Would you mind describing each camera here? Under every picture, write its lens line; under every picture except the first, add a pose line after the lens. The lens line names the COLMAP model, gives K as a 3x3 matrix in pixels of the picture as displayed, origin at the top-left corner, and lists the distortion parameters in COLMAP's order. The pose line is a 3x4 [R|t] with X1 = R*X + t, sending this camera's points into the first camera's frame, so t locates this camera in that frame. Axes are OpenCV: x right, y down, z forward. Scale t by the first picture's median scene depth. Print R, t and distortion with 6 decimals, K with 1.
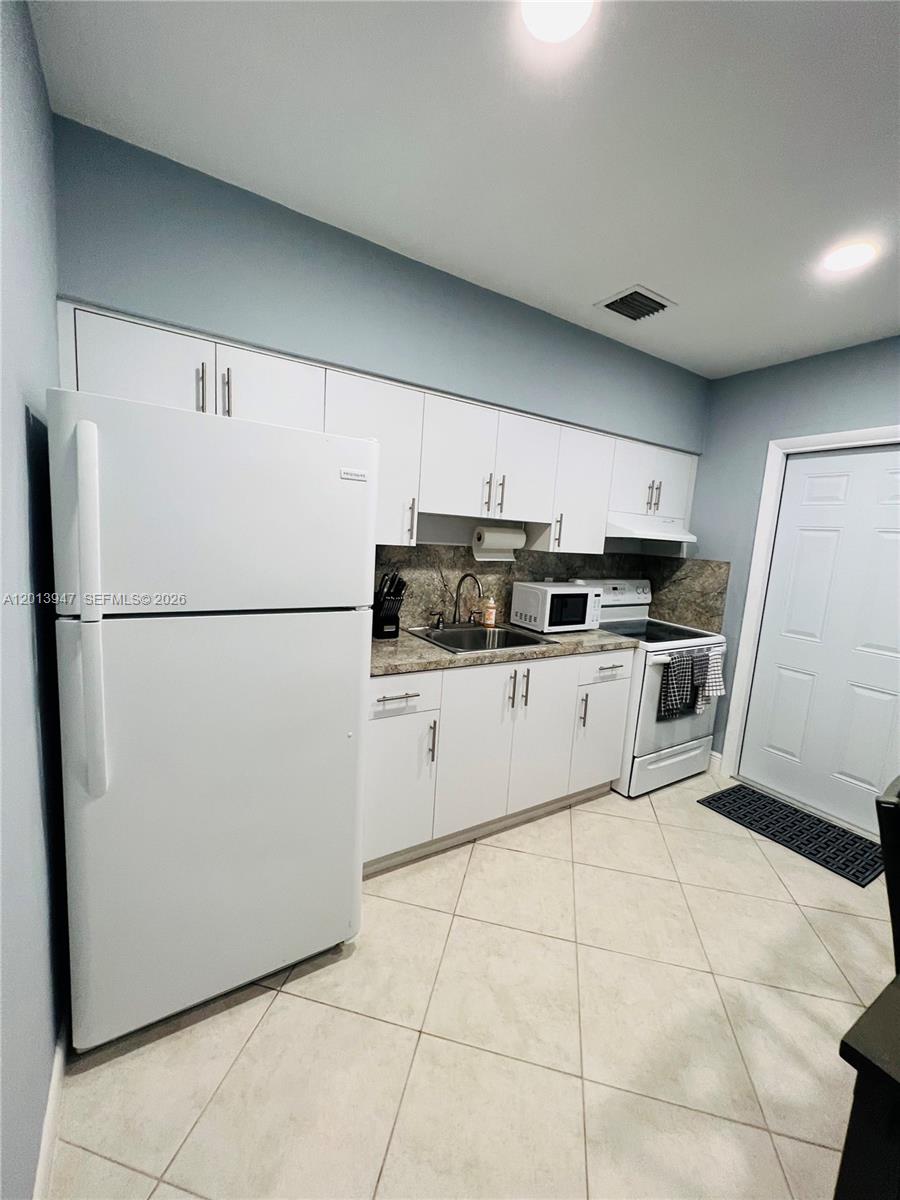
lens RADIAL K [[479.6, 0, 452.1], [0, 479.6, 598.1], [0, 0, 1]] dist [-0.001395, 0.000326]
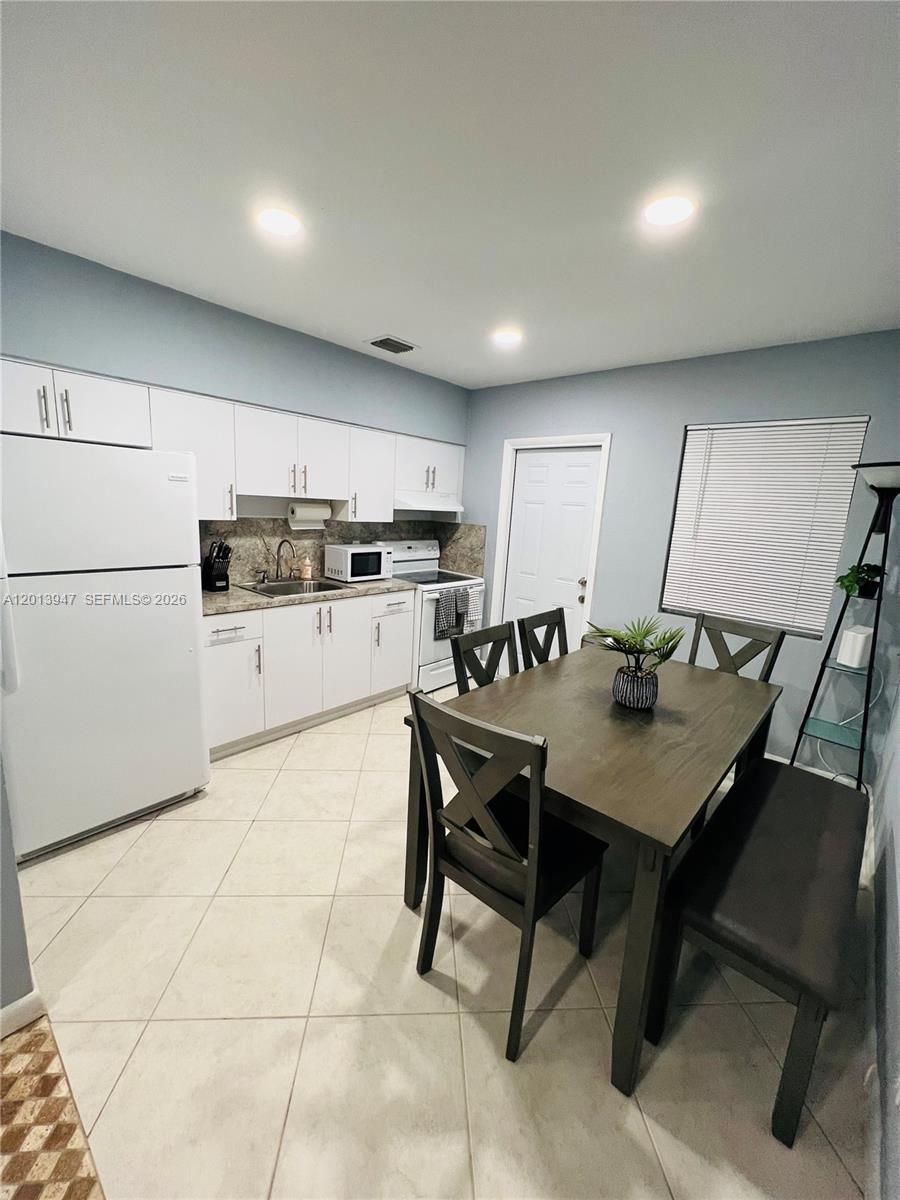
lens RADIAL K [[479.6, 0, 452.1], [0, 479.6, 598.1], [0, 0, 1]] dist [-0.001395, 0.000326]
pose [[0.958558, -0.063289, 0.277780, 0.092725], [0.041872, 0.995722, 0.082372, 0.017915], [-0.281805, -0.067327, 0.957107, -0.371549]]
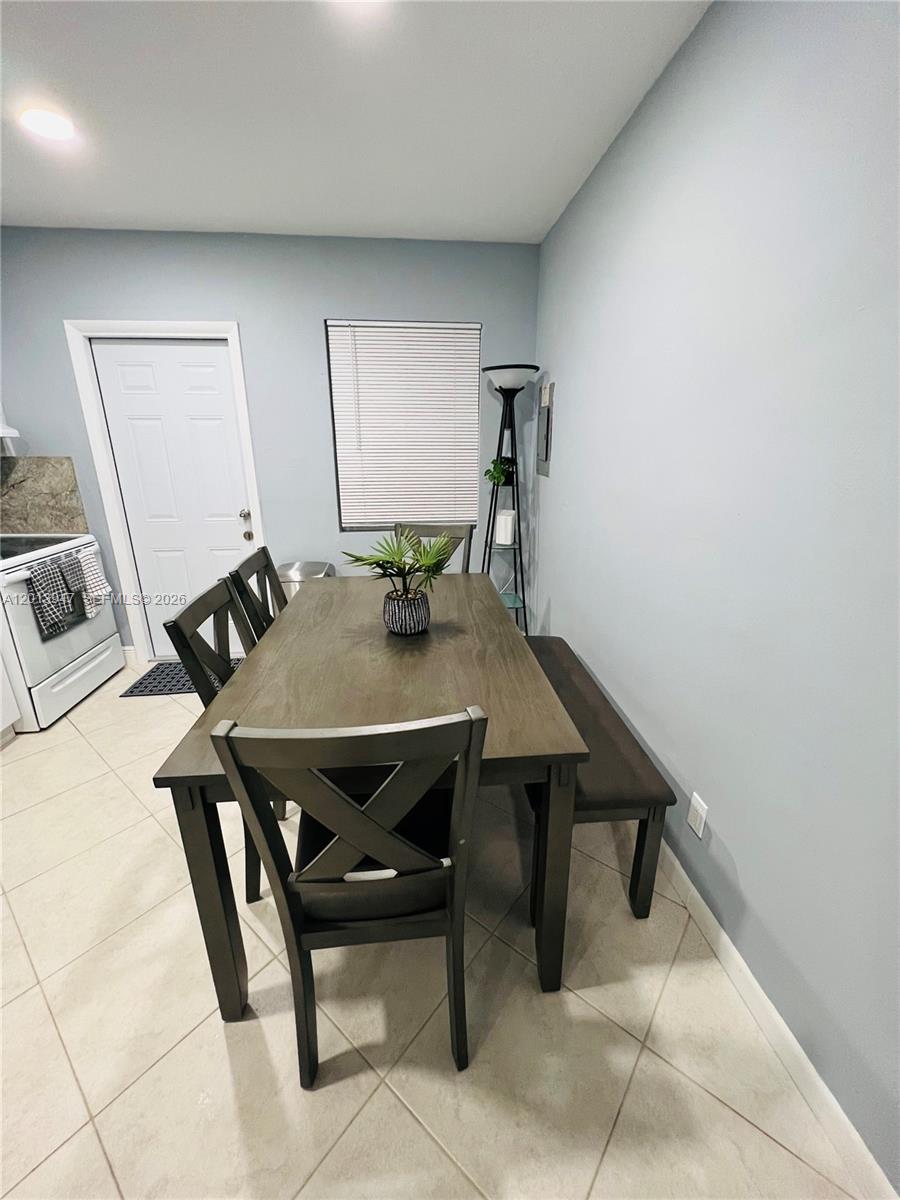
lens RADIAL K [[479.6, 0, 452.1], [0, 479.6, 598.1], [0, 0, 1]] dist [-0.001395, 0.000326]
pose [[0.444865, -0.335270, 0.830476, 0.041390], [0.149839, 0.942079, 0.300060, 0.019266], [-0.882974, -0.009048, 0.469334, -0.126757]]
